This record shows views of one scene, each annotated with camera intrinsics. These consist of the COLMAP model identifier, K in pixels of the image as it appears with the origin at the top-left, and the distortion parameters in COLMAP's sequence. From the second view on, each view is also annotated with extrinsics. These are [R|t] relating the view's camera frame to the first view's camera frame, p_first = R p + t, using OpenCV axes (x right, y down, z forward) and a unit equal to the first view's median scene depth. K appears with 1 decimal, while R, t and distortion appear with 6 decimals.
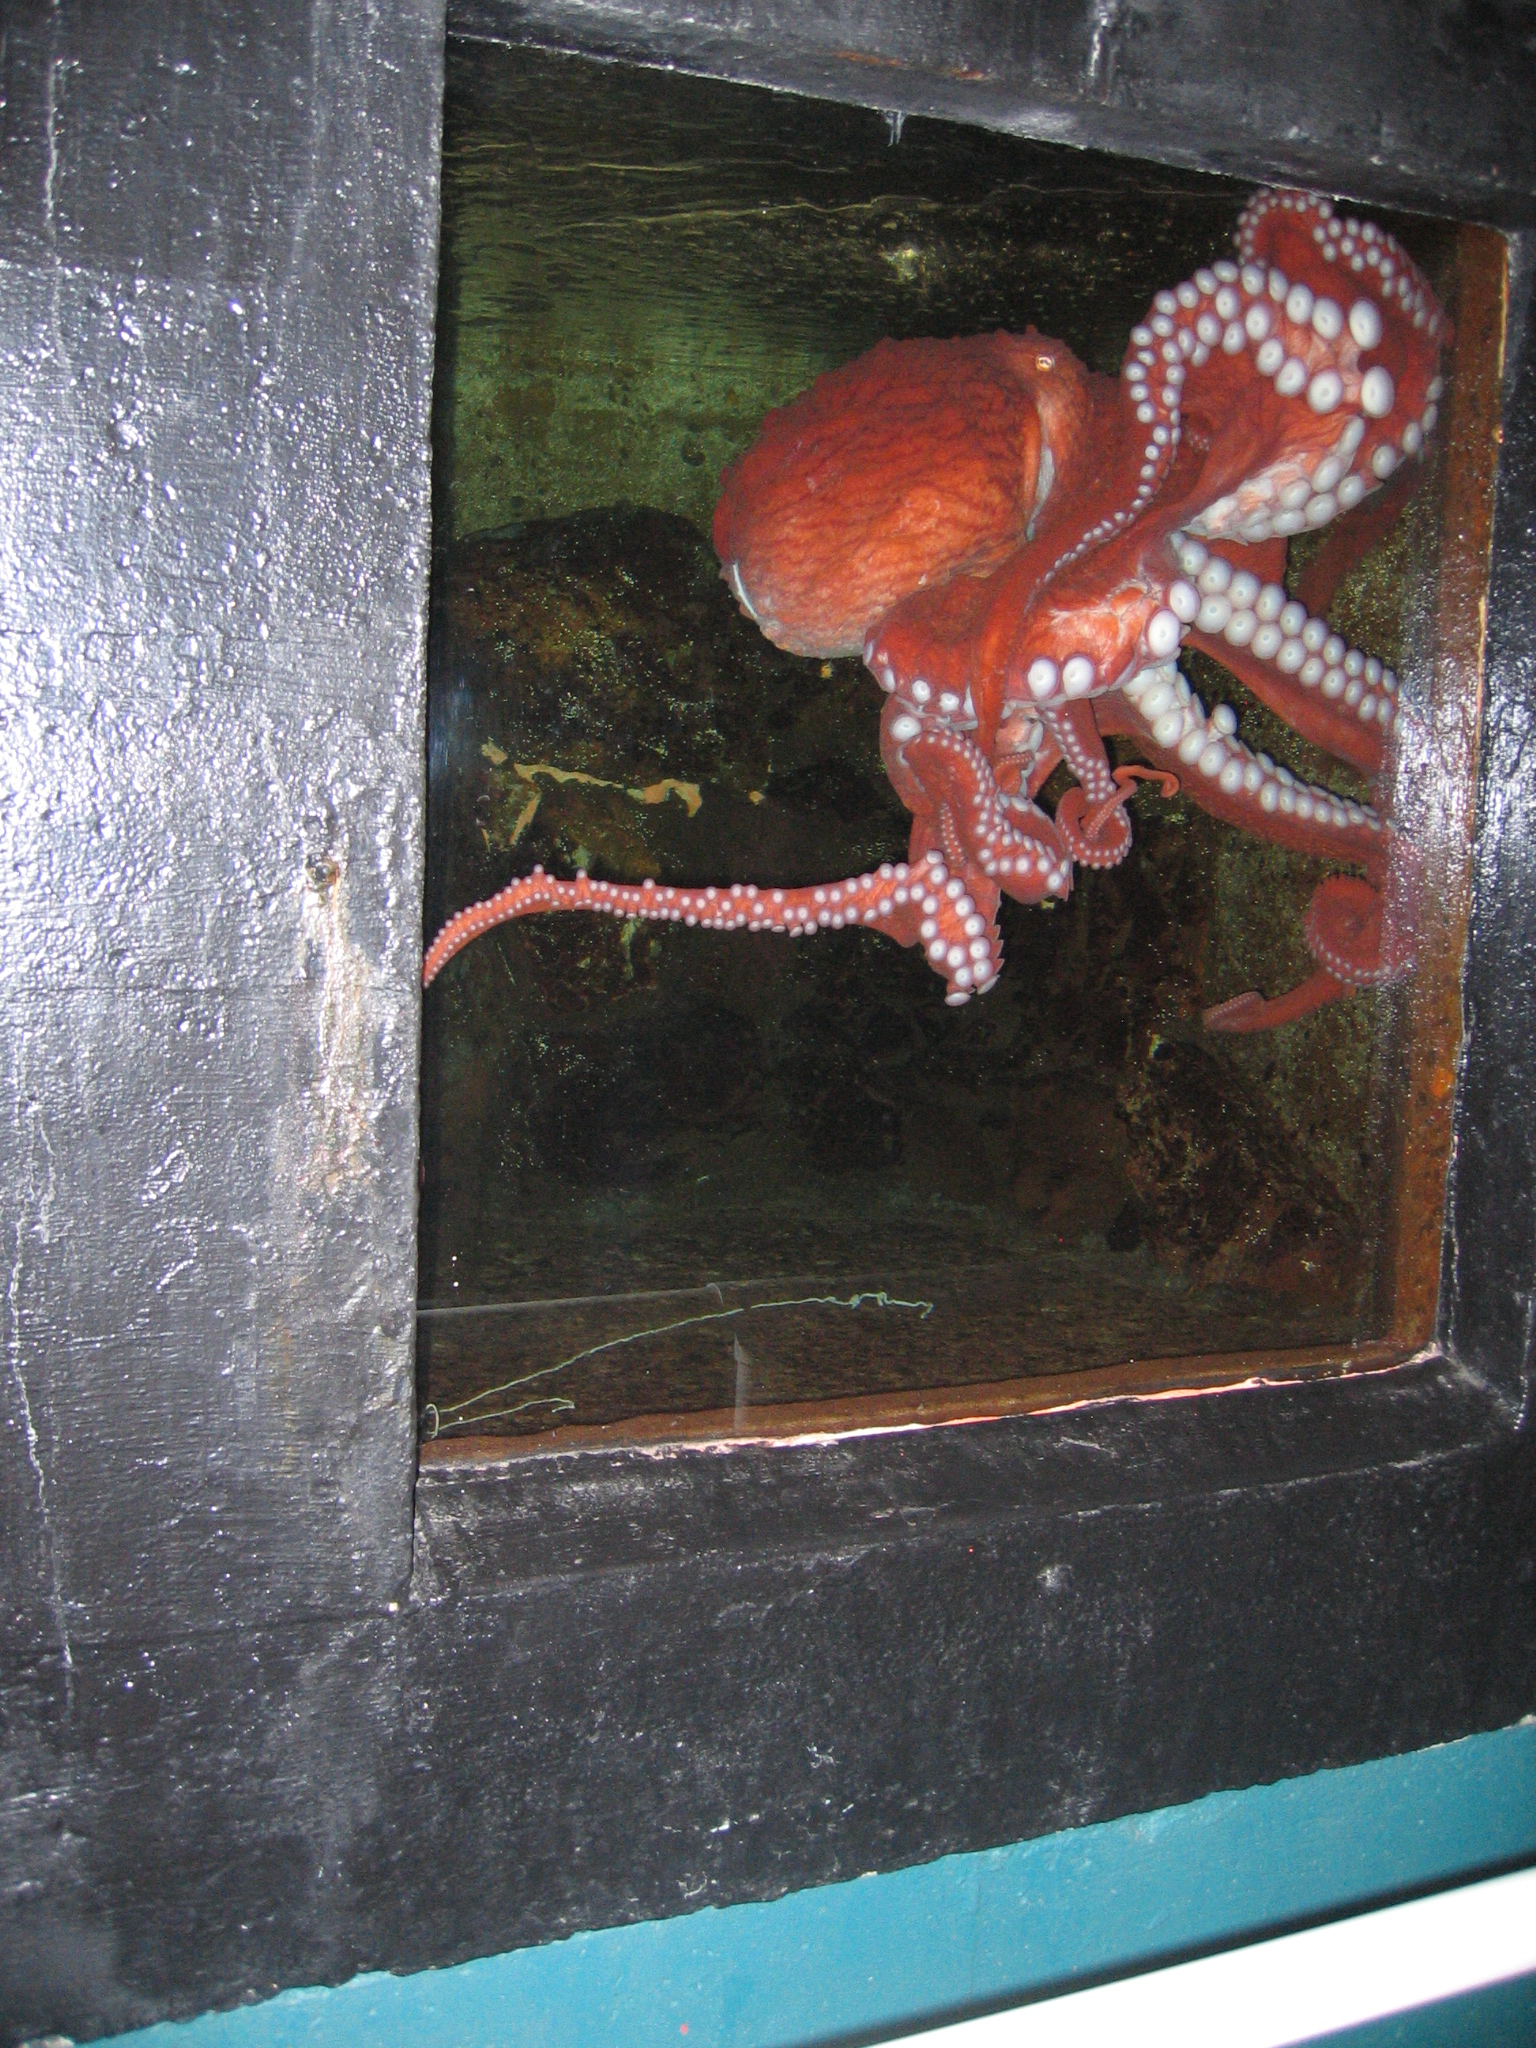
lens RADIAL K [[2162.3, 0, 768.0], [0, 2162.3, 1024.0], [0, 0, 1]] dist [-0.130600, 0.108554]
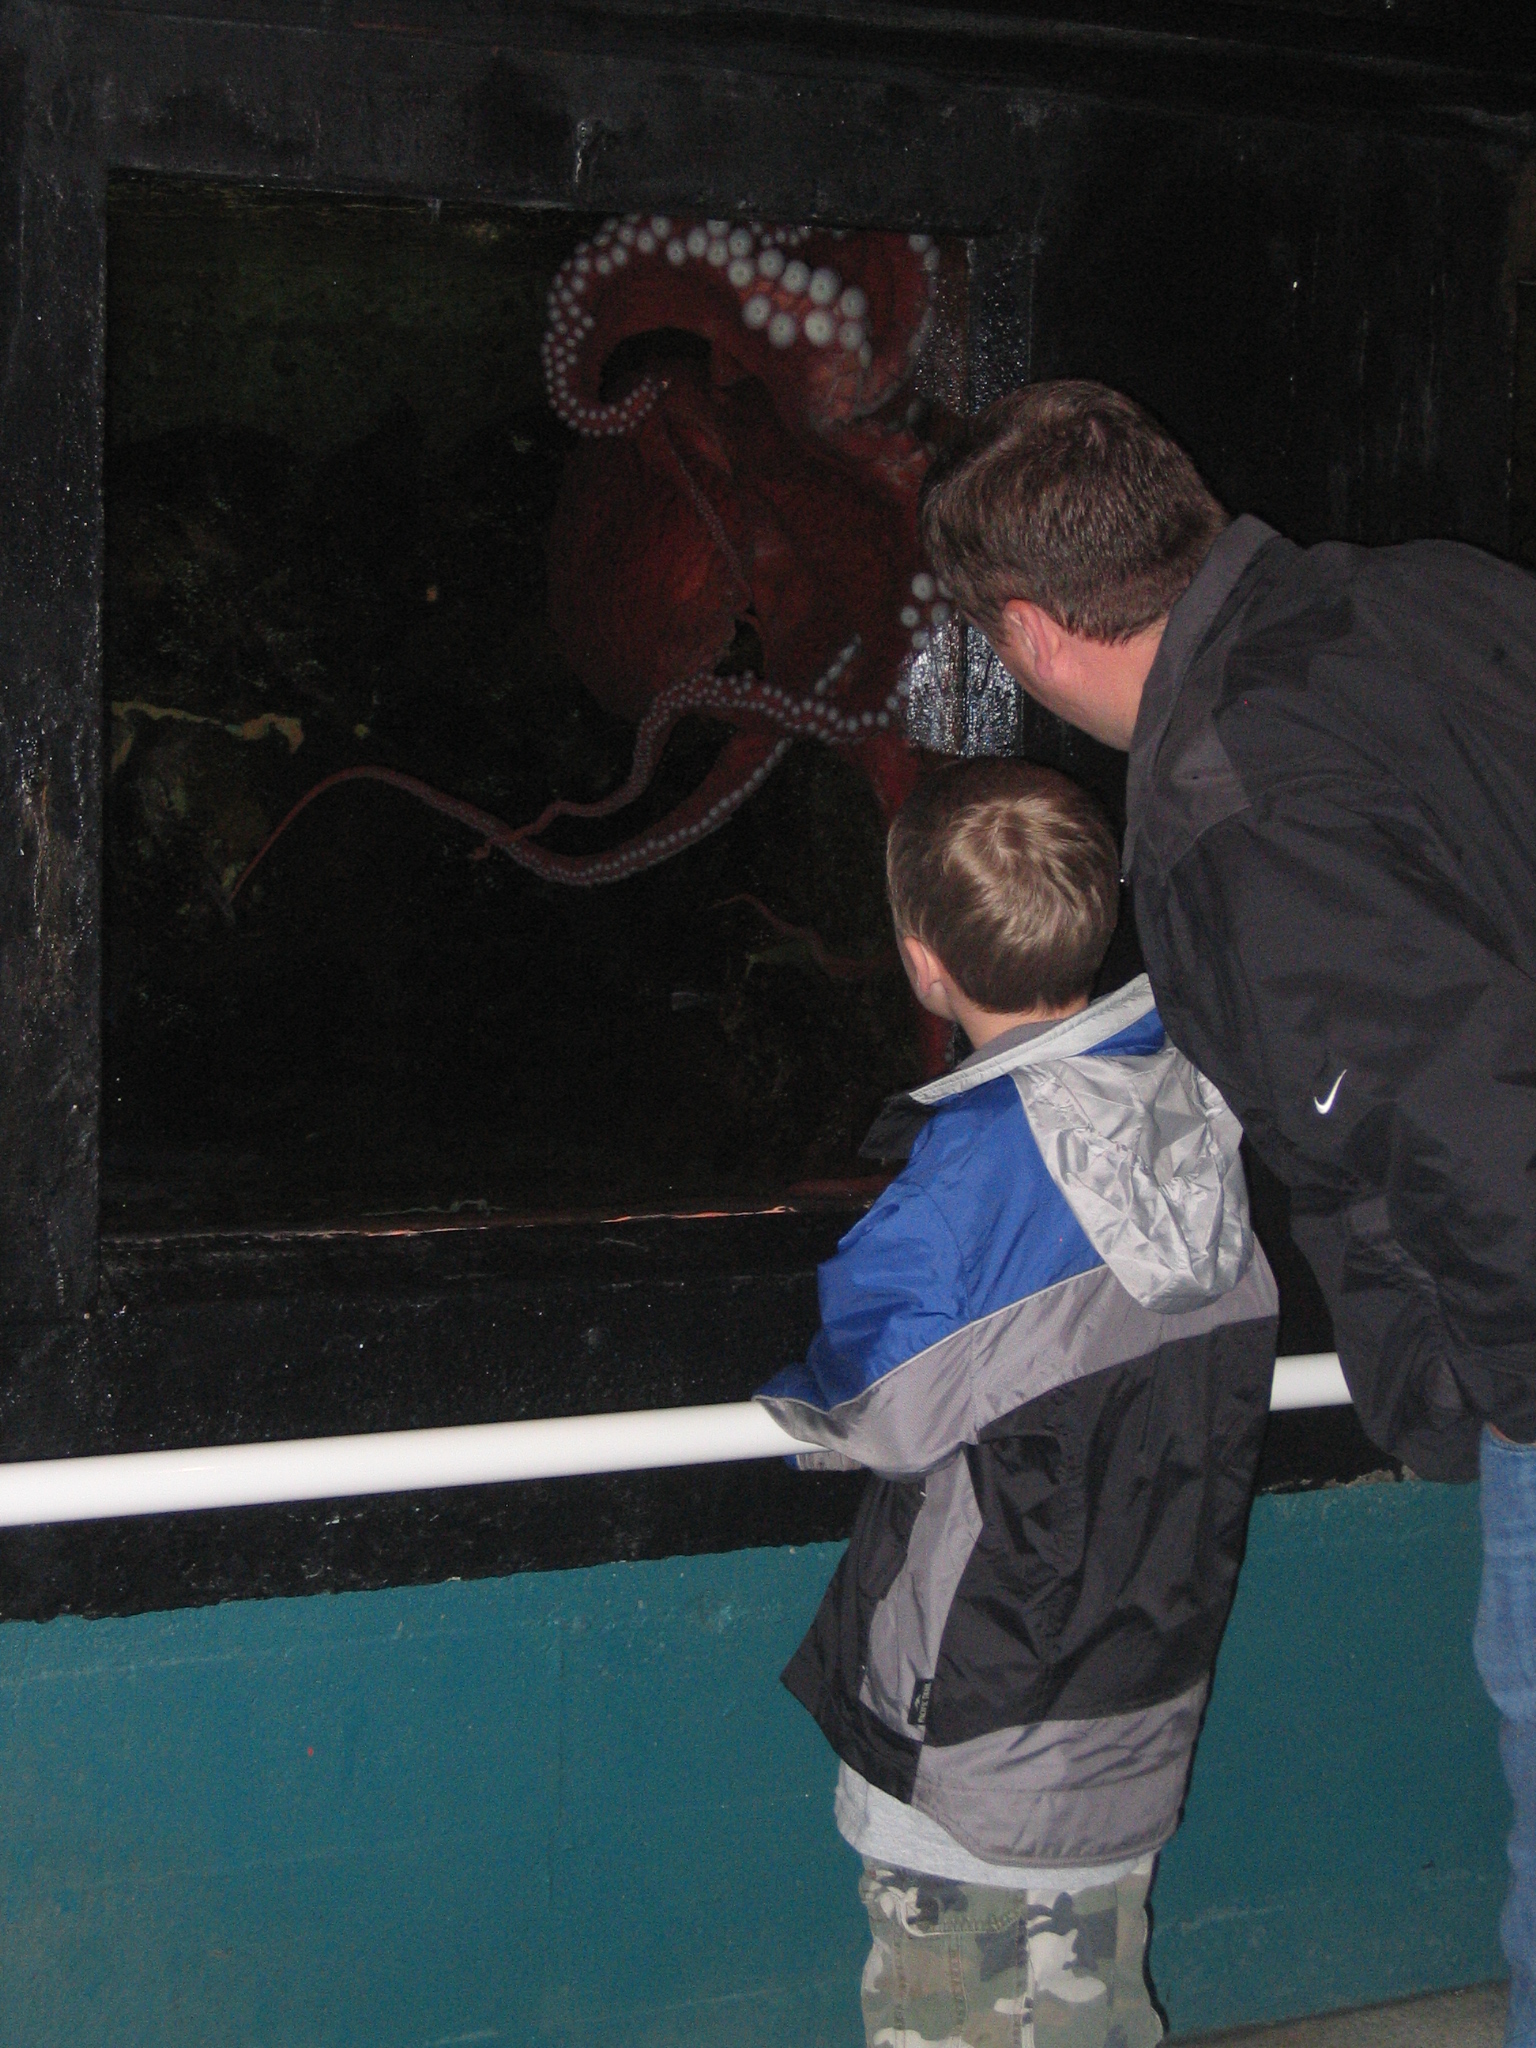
lens RADIAL K [[4157.6, 0, 768.0], [0, 4157.6, 1024.0], [0, 0, 1]] dist [-0.076390, 0.132516]
pose [[0.996798, -0.026230, 0.075532, 0.062028], [0.029011, 0.998932, -0.035966, 0.185686], [-0.074508, 0.038042, 0.996495, -1.625081]]
